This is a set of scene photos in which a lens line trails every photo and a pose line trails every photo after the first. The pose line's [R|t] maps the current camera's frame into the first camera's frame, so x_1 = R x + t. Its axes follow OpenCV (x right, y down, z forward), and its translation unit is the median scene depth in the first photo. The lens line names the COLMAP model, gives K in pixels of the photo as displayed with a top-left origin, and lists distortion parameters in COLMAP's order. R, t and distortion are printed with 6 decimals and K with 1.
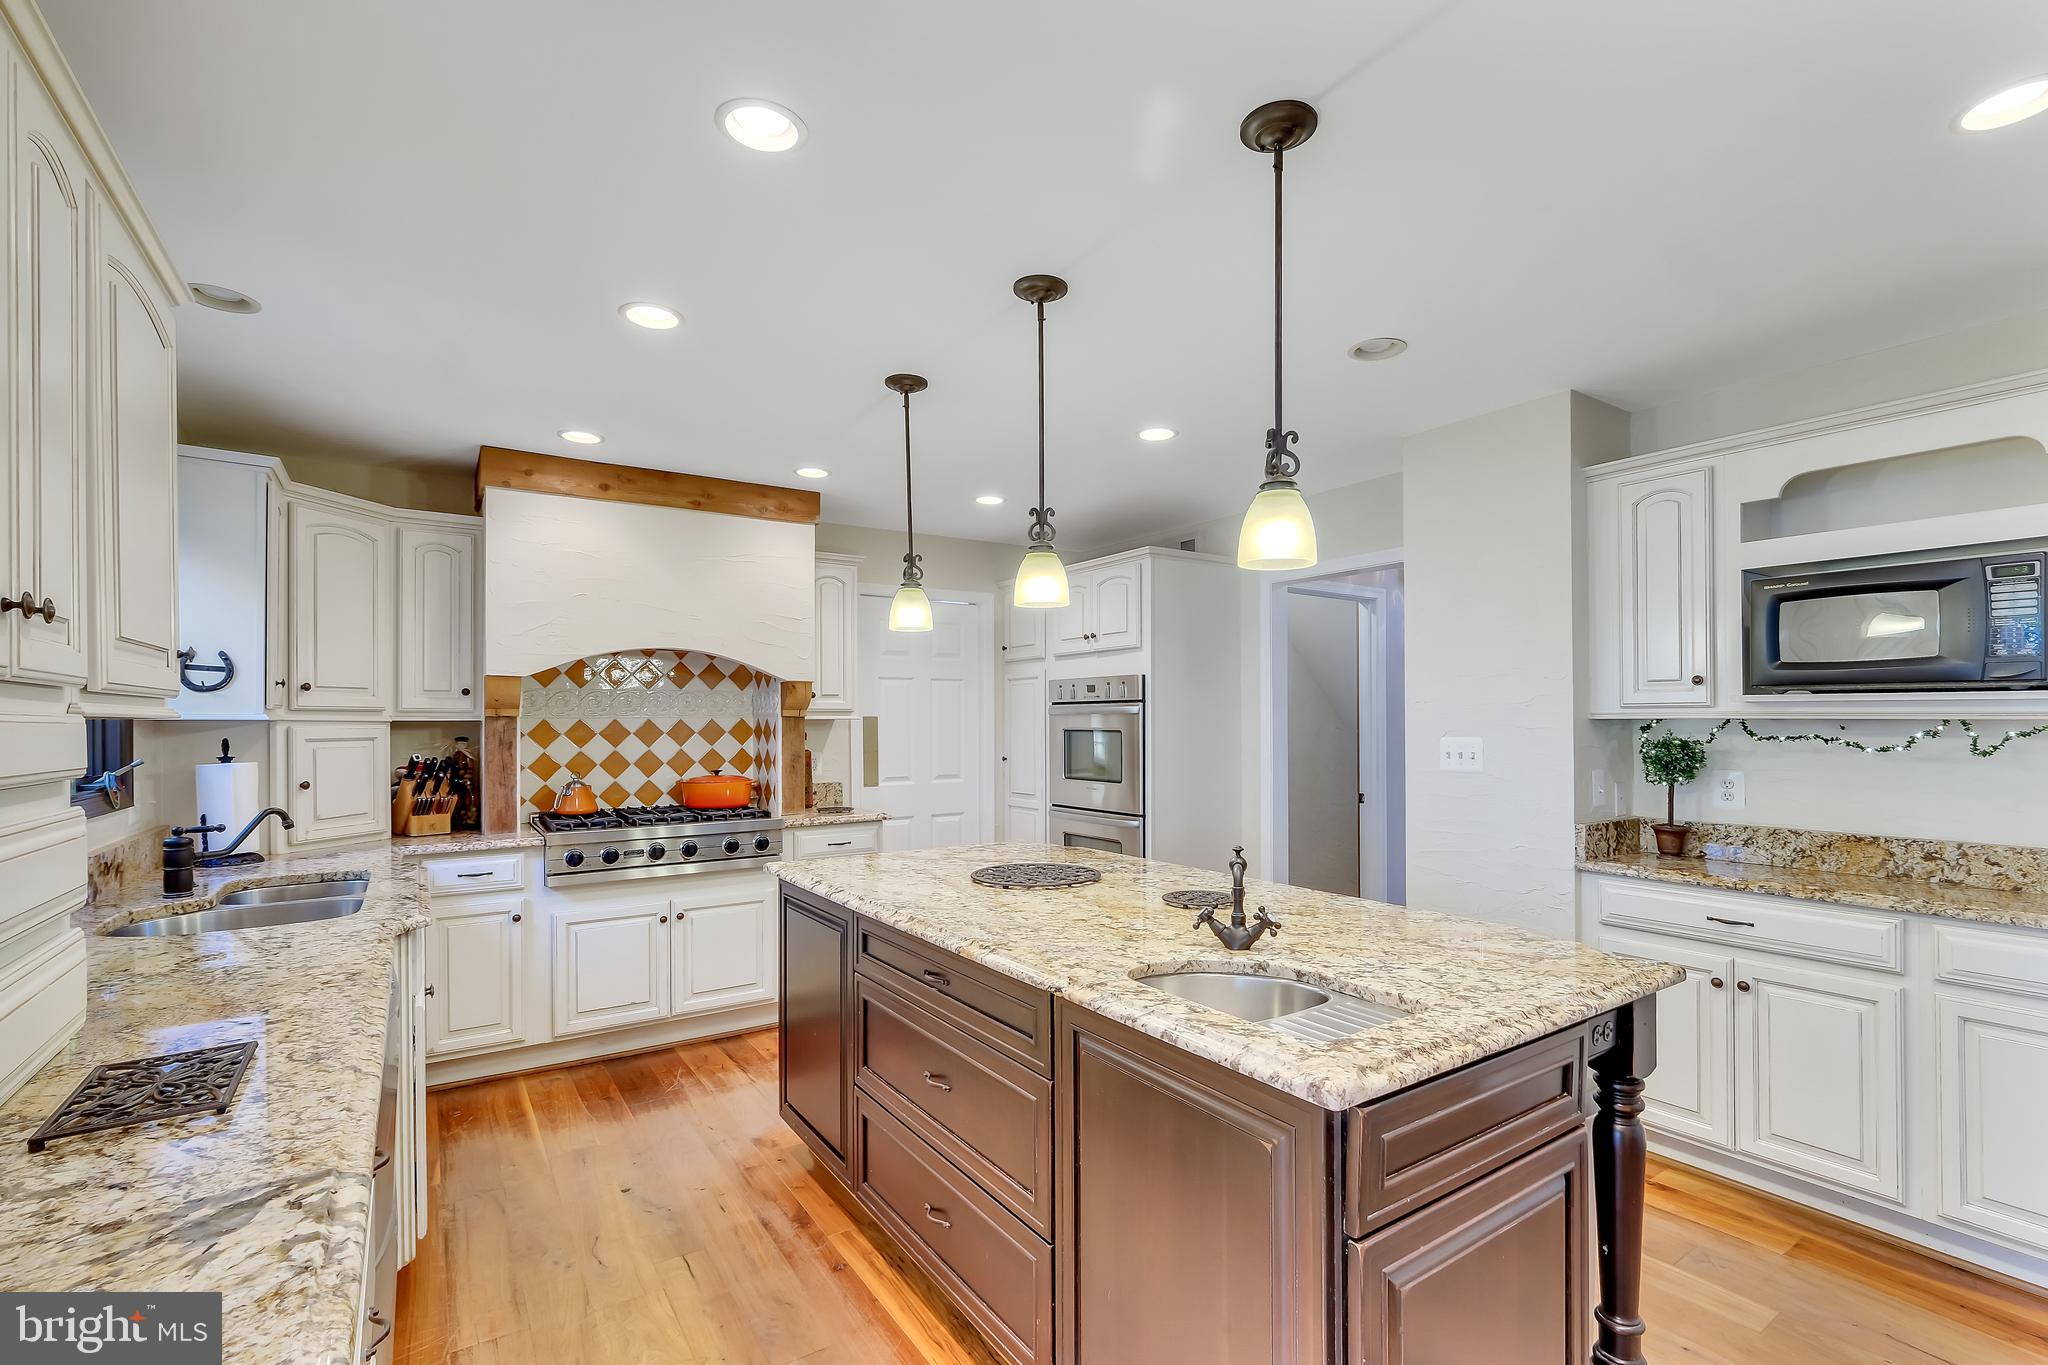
lens RADIAL K [[912.8, 0, 1024.0], [0, 912.8, 682.5], [0, 0, 1]] dist [-0.001857, -0.000193]
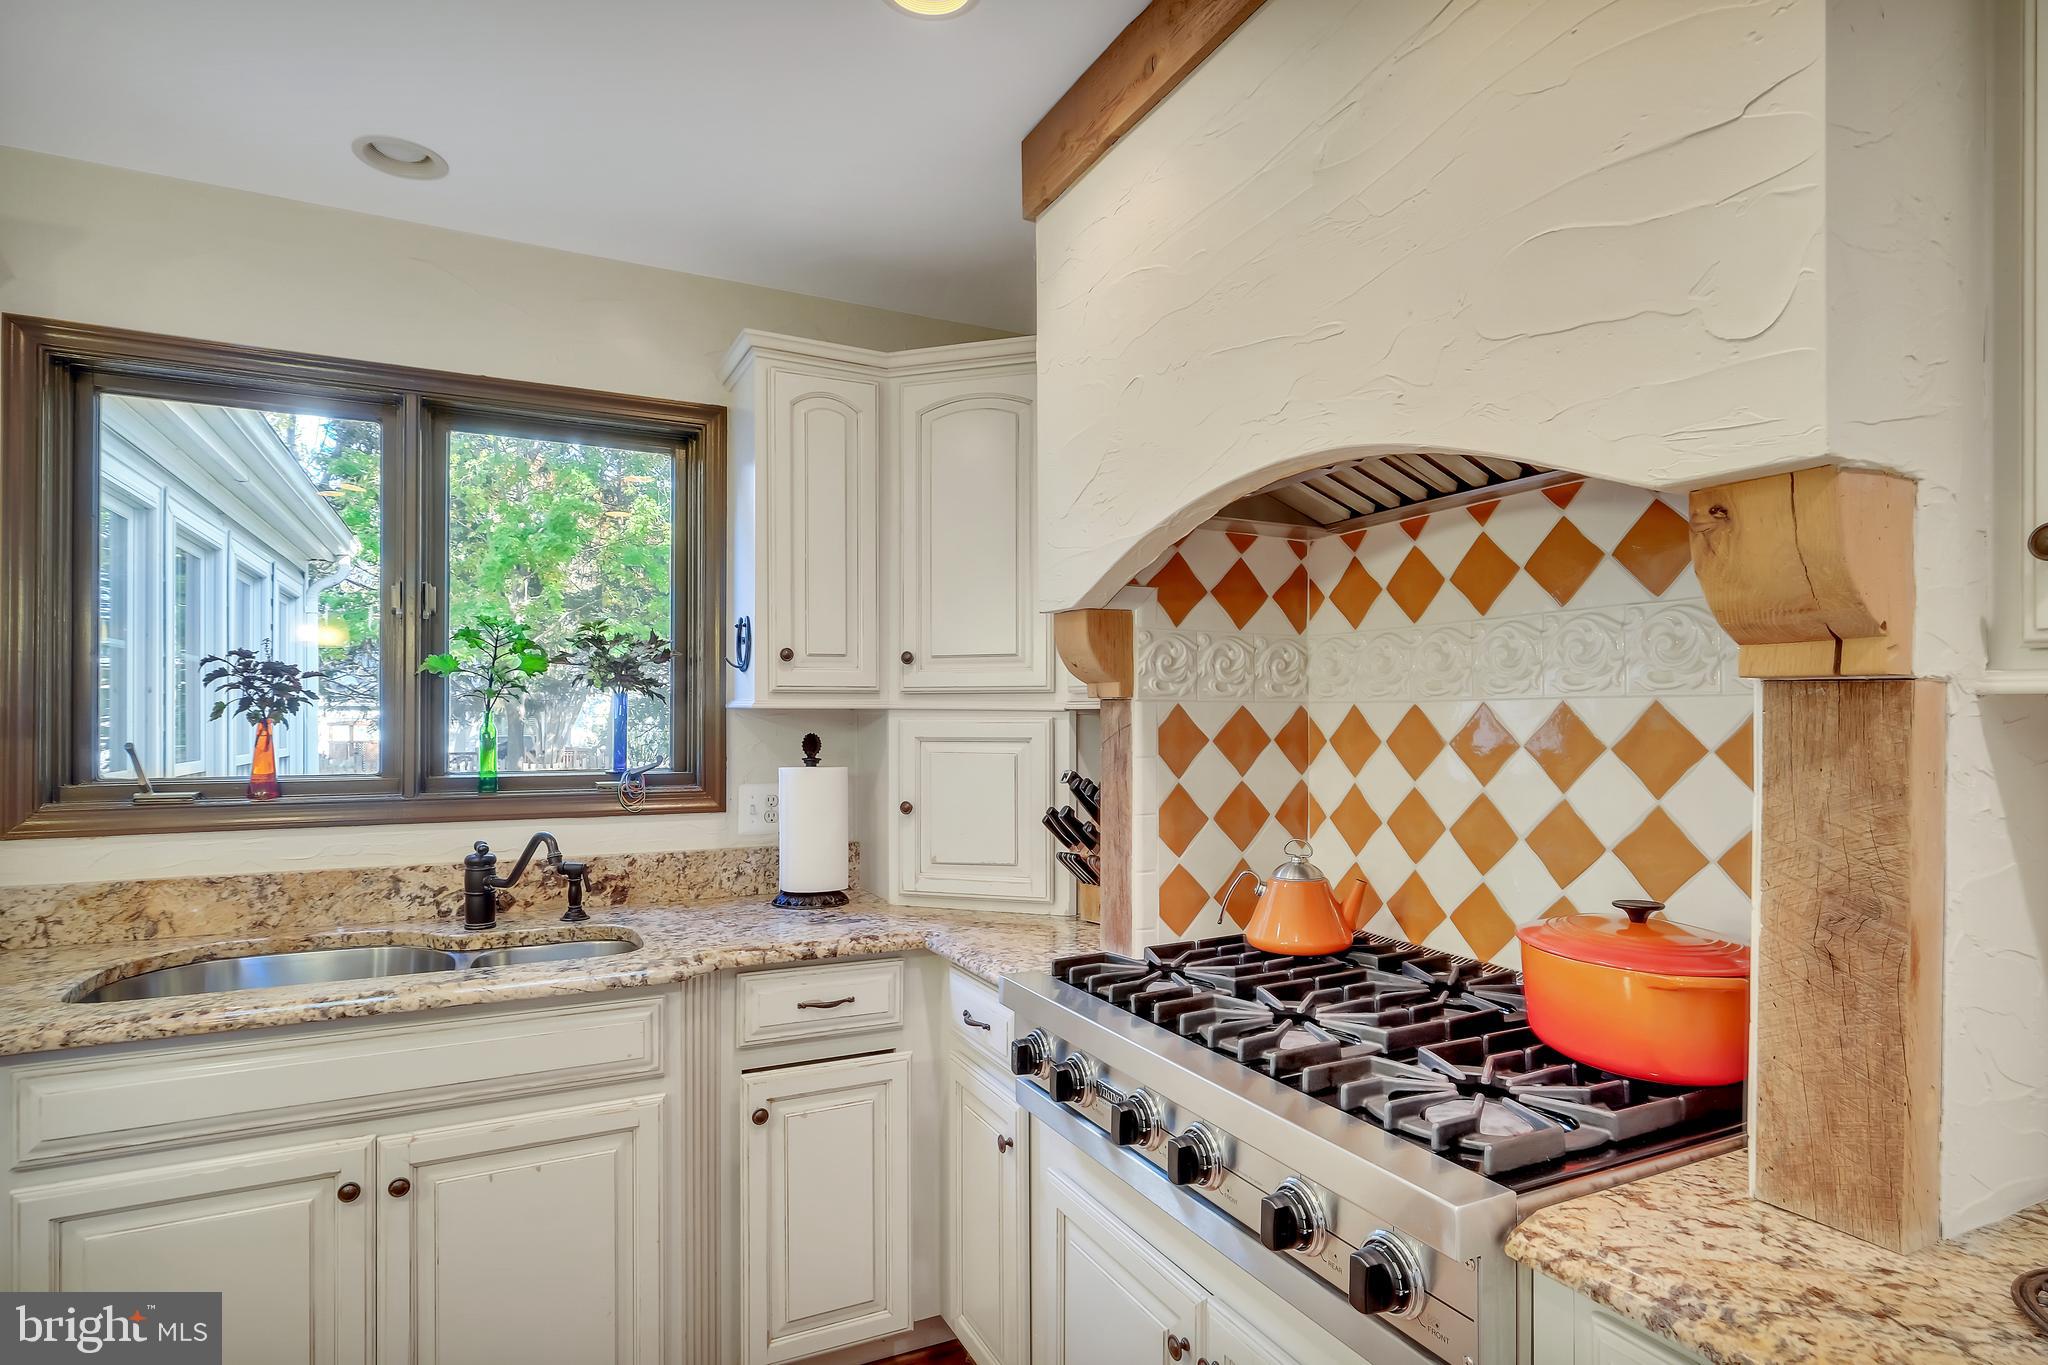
lens RADIAL K [[1059.2, 0, 1036.4], [0, 1059.2, 717.9], [0, 0, 1]] dist [-0.001455, 0.000558]
pose [[-0.117746, 0.002964, -0.993039, -0.045518], [0.040760, 0.999167, -0.001851, 0.060114], [0.992207, -0.040694, -0.117768, 1.339880]]
